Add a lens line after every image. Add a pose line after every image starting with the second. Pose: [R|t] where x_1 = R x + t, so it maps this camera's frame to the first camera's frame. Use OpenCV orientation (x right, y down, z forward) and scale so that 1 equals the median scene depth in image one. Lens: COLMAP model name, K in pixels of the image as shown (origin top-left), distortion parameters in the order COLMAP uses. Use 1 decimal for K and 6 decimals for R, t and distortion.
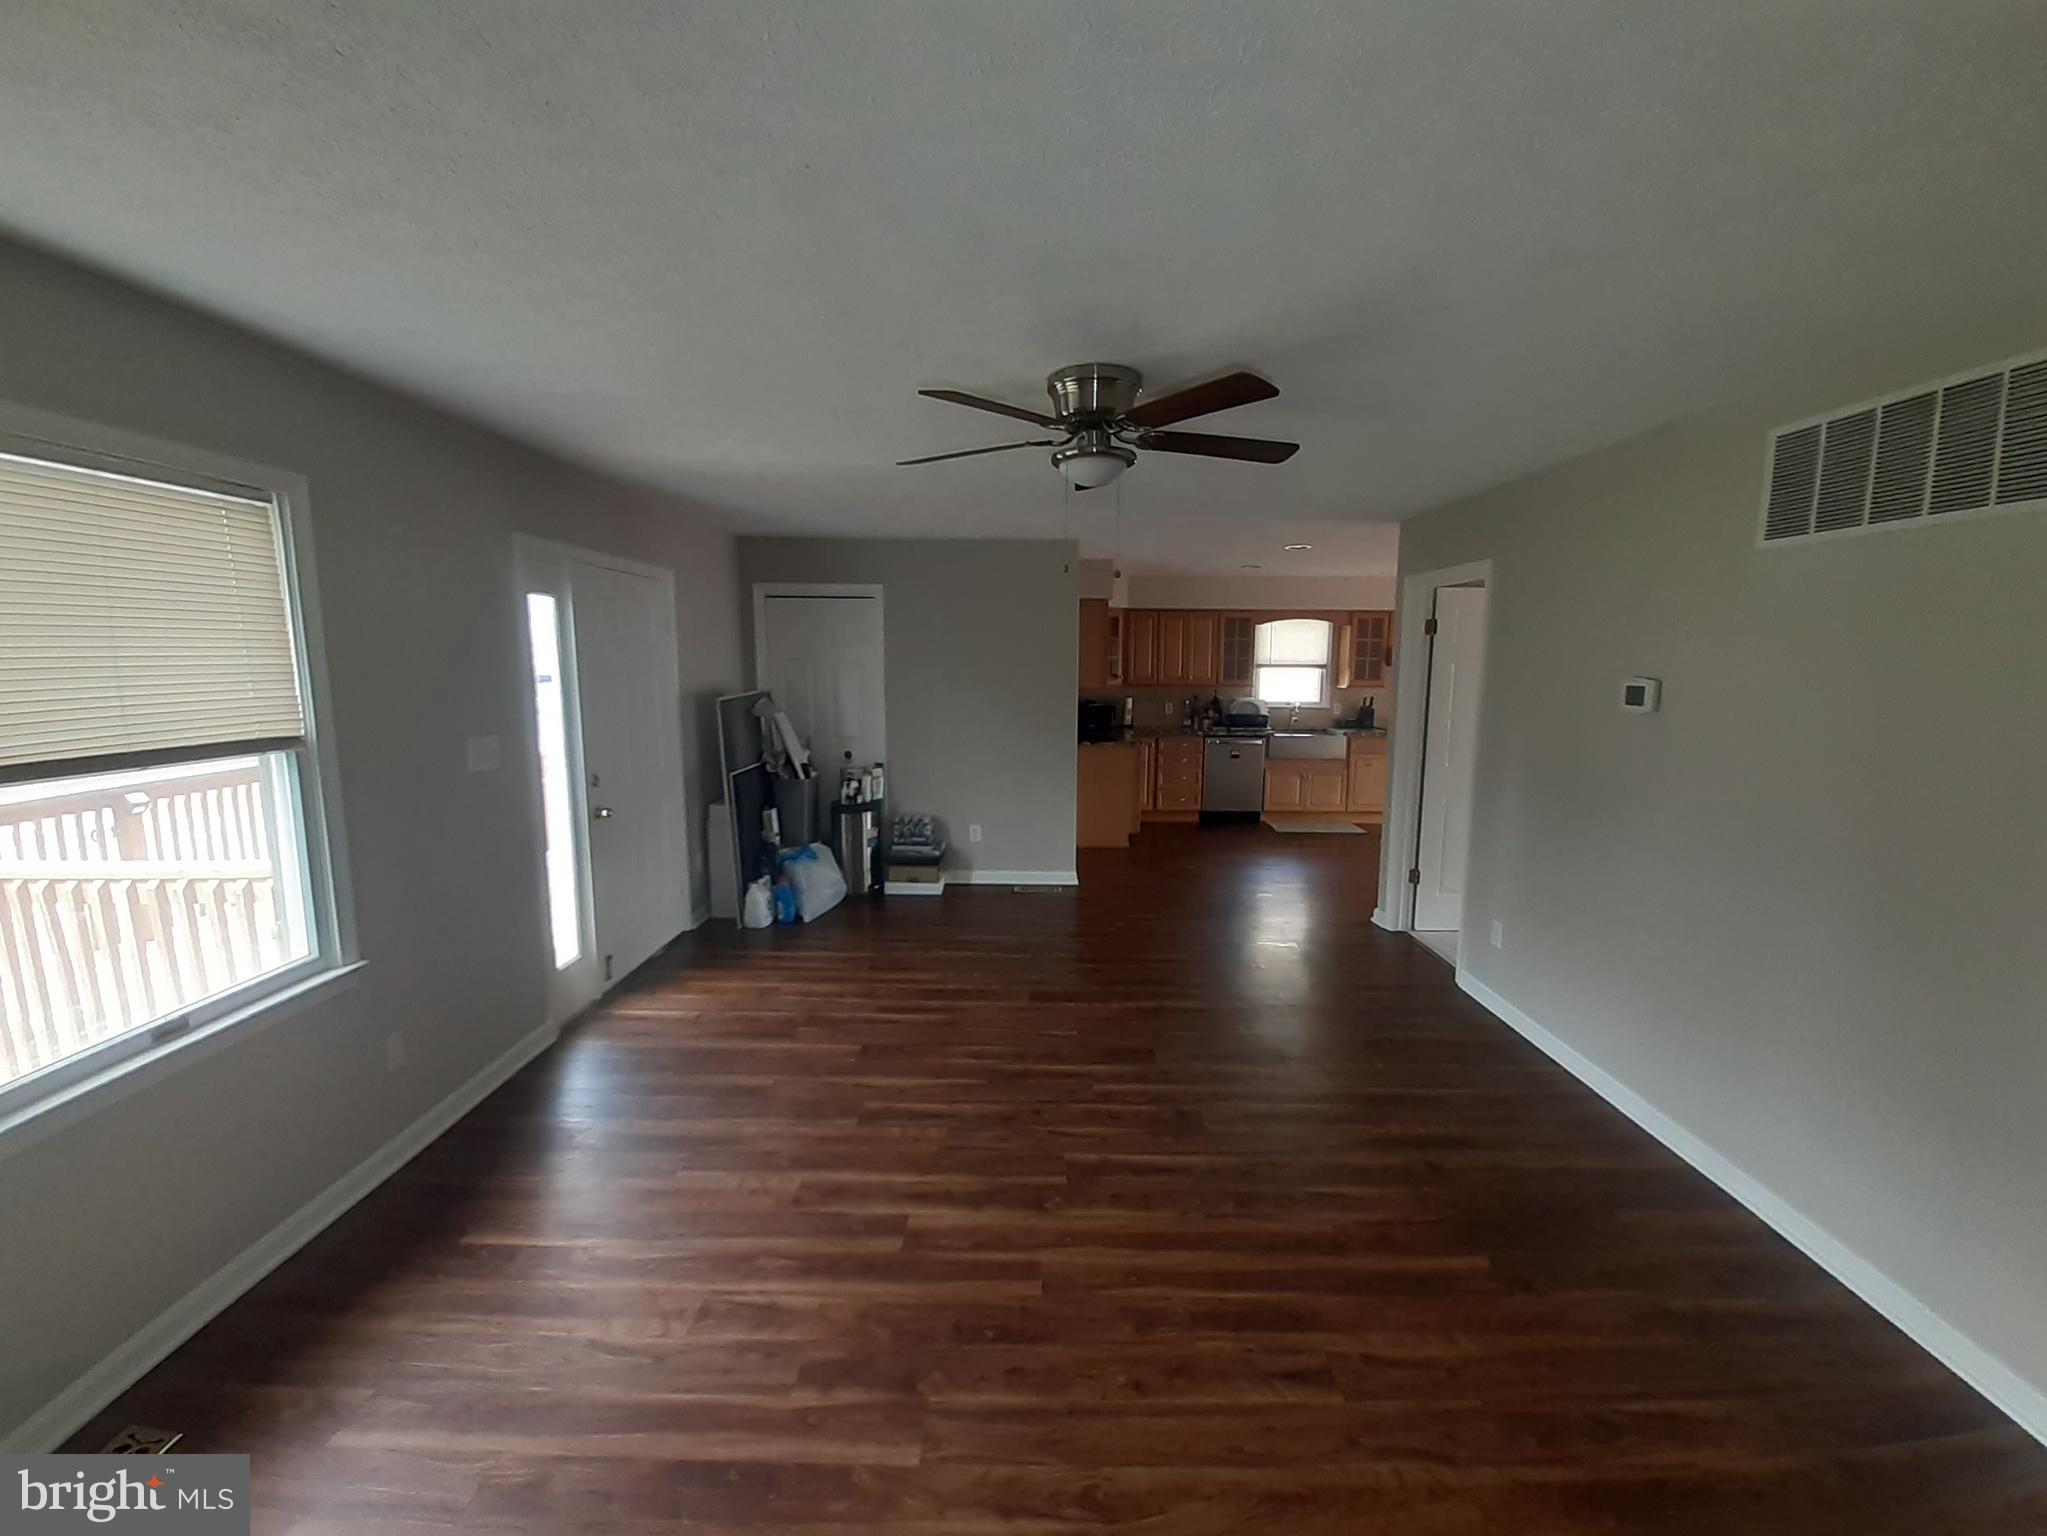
lens RADIAL K [[811.5, 0, 1038.4], [0, 811.5, 769.1], [0, 0, 1]] dist [0.021751, -0.018470]
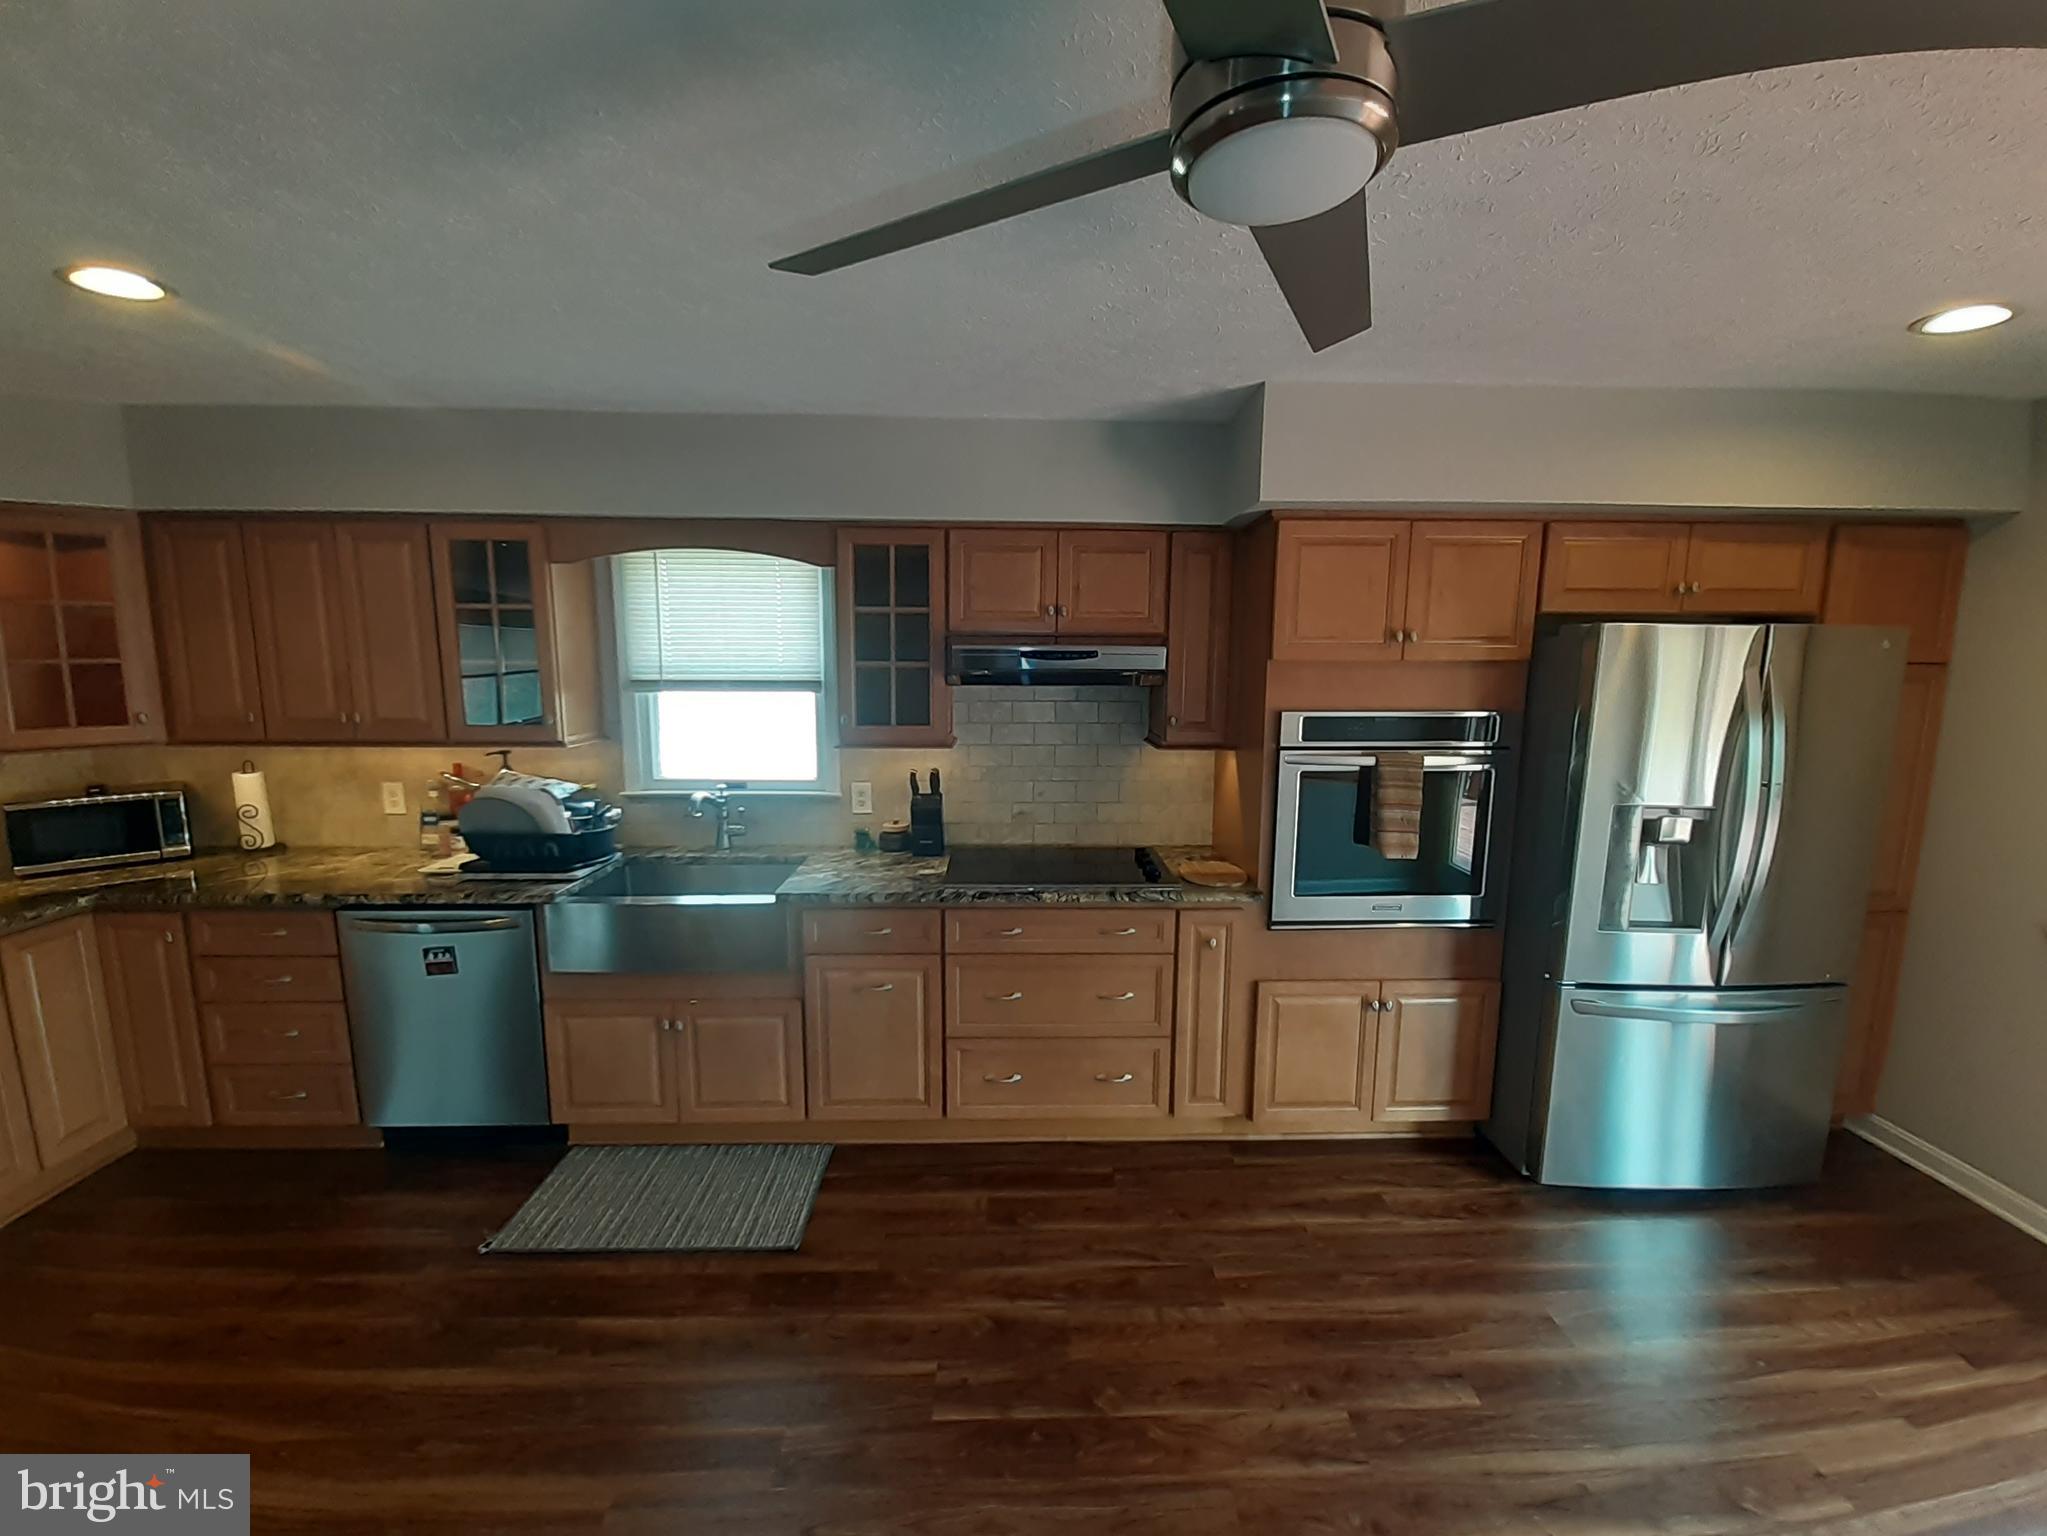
lens RADIAL K [[811.5, 0, 1038.4], [0, 811.5, 769.1], [0, 0, 1]] dist [0.021751, -0.018470]
pose [[0.999737, -0.003834, 0.022615, 0.462380], [0.003821, 0.999993, 0.000578, -0.091369], [-0.022617, -0.000492, 0.999744, 0.660771]]
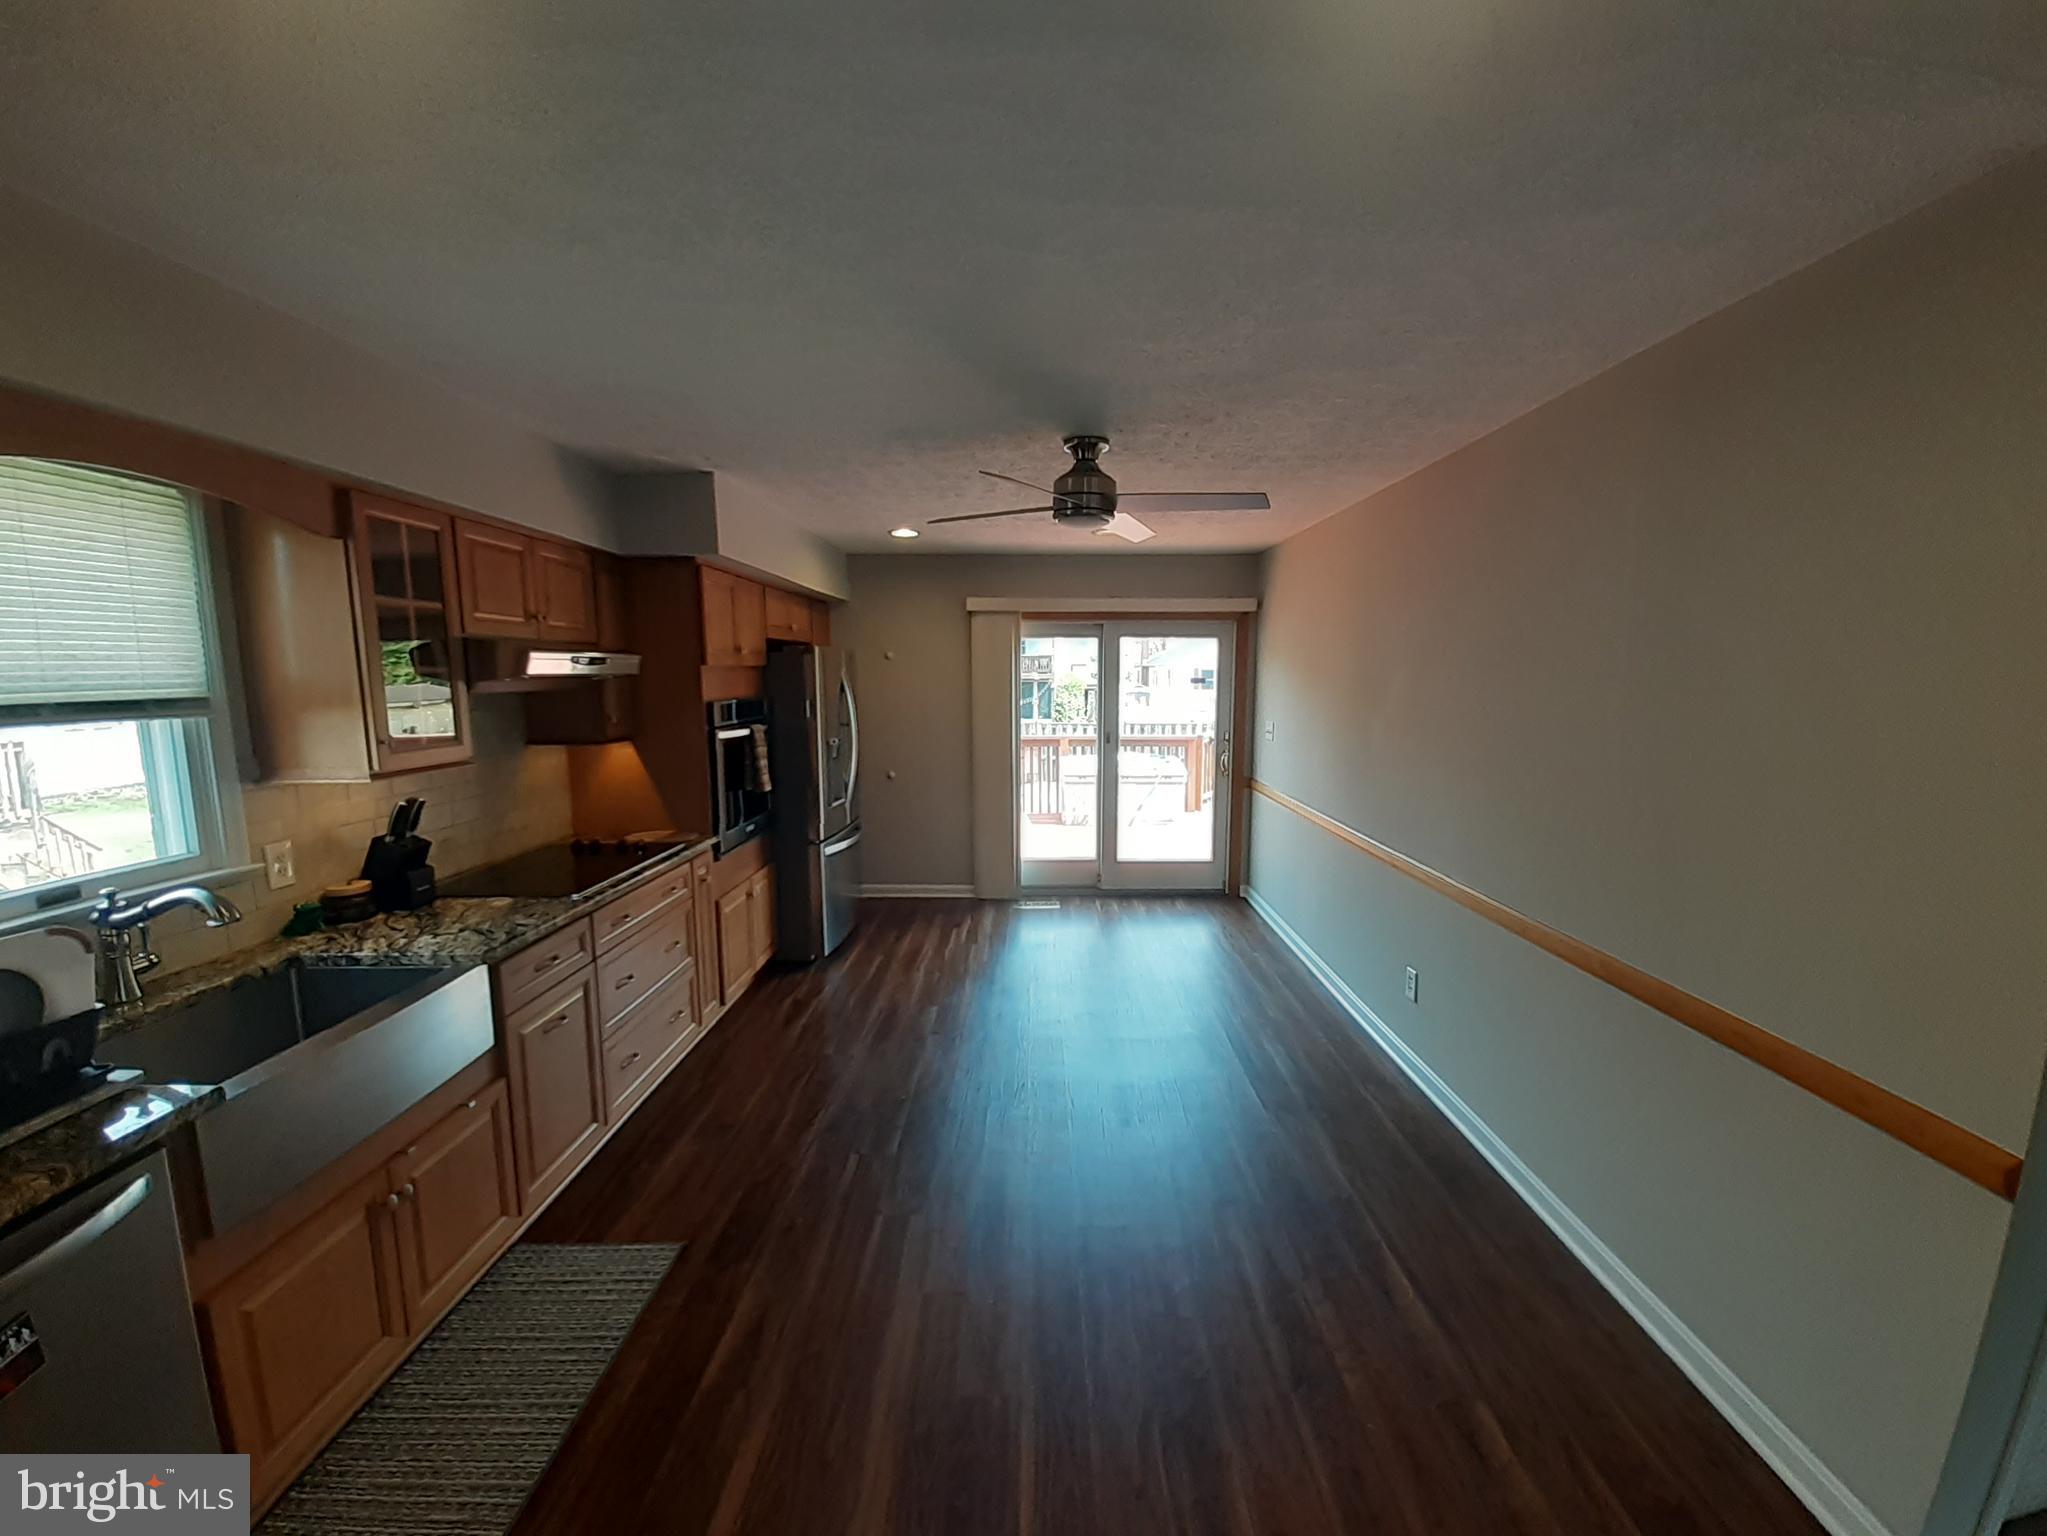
lens RADIAL K [[811.5, 0, 1038.4], [0, 811.5, 769.1], [0, 0, 1]] dist [0.021751, -0.018470]
pose [[0.005472, -0.125225, 0.992113, 0.120719], [0.136770, 0.982898, 0.123308, -0.107863], [-0.990588, 0.135017, 0.022505, 0.792818]]
